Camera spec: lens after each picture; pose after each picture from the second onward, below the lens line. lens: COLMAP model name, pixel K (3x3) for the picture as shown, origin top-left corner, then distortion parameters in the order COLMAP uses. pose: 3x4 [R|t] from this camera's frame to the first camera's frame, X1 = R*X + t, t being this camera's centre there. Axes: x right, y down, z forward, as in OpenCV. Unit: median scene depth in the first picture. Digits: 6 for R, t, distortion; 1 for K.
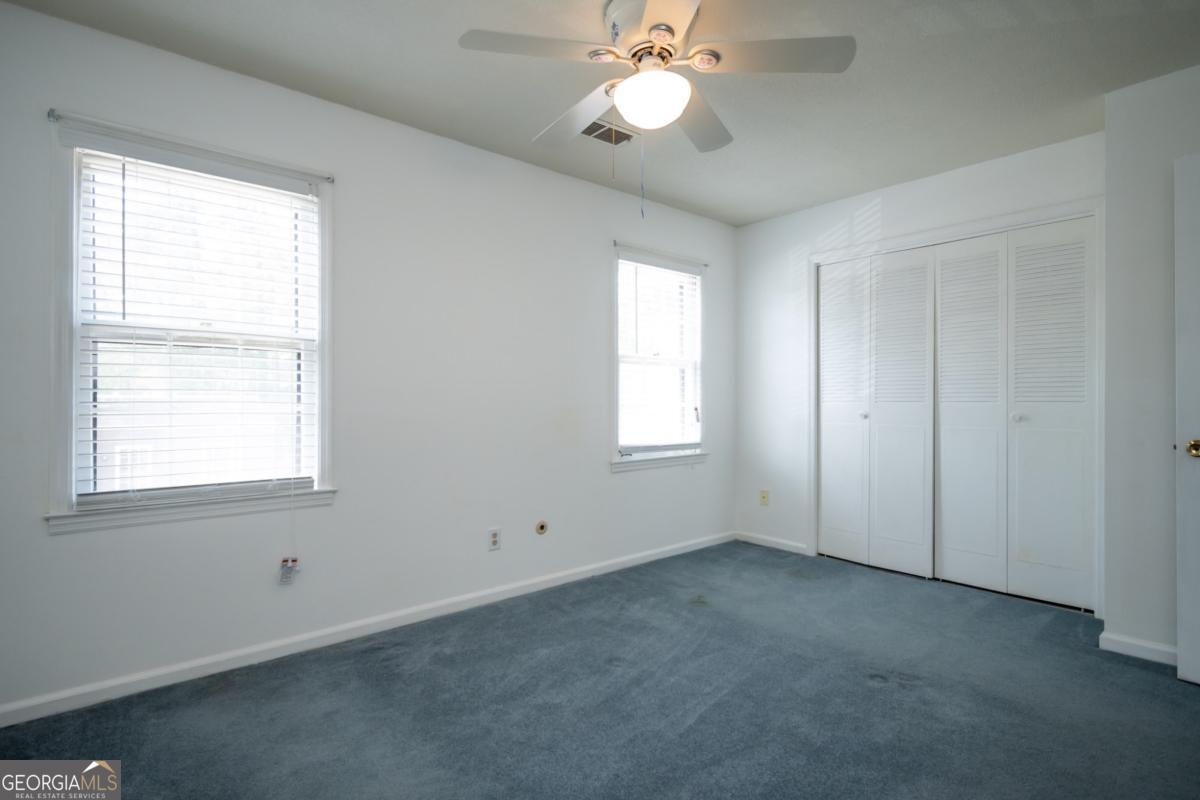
lens RADIAL K [[599.2, 0, 604.5], [0, 599.2, 398.1], [0, 0, 1]] dist [-0.001676, 0.000591]
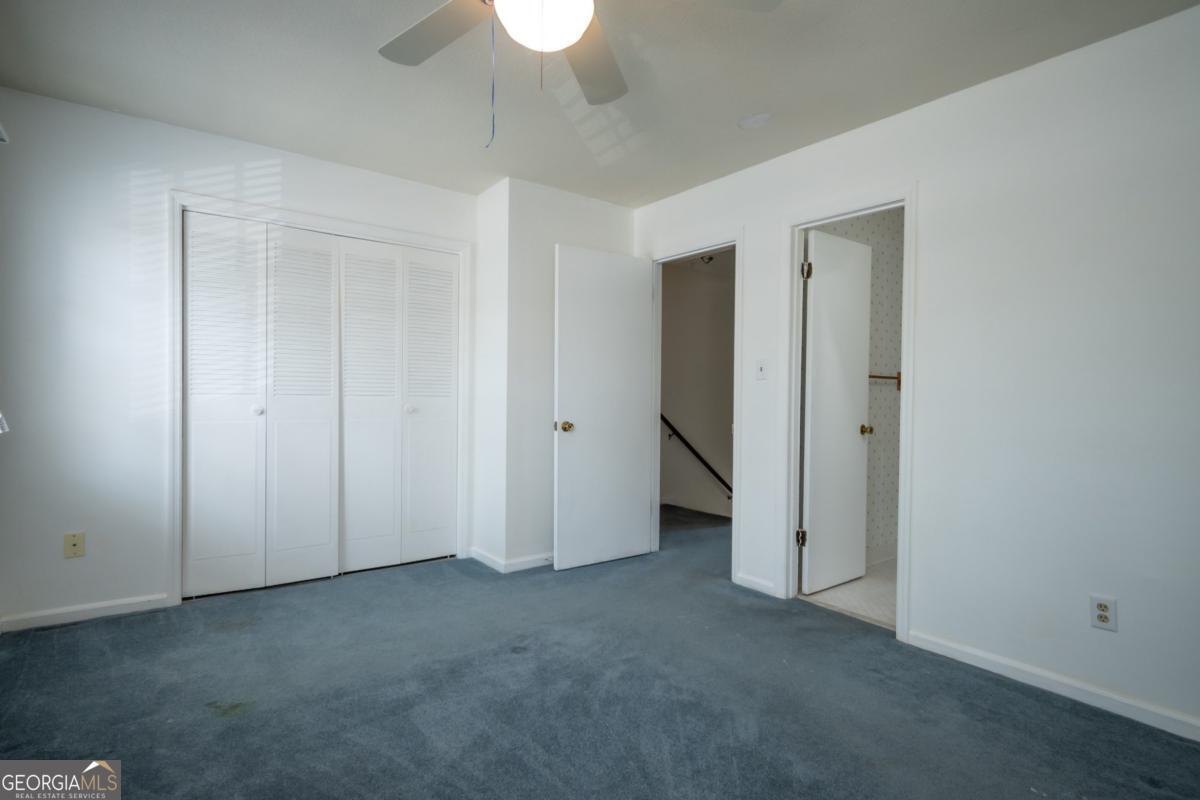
lens RADIAL K [[582.4, 0, 596.9], [0, 582.4, 409.5], [0, 0, 1]] dist [-0.000805, -0.000036]
pose [[0.078186, -0.014985, 0.996826, -0.428198], [-0.010734, 0.999816, 0.015872, 0.010703], [-0.996881, -0.011941, 0.078011, 0.582336]]
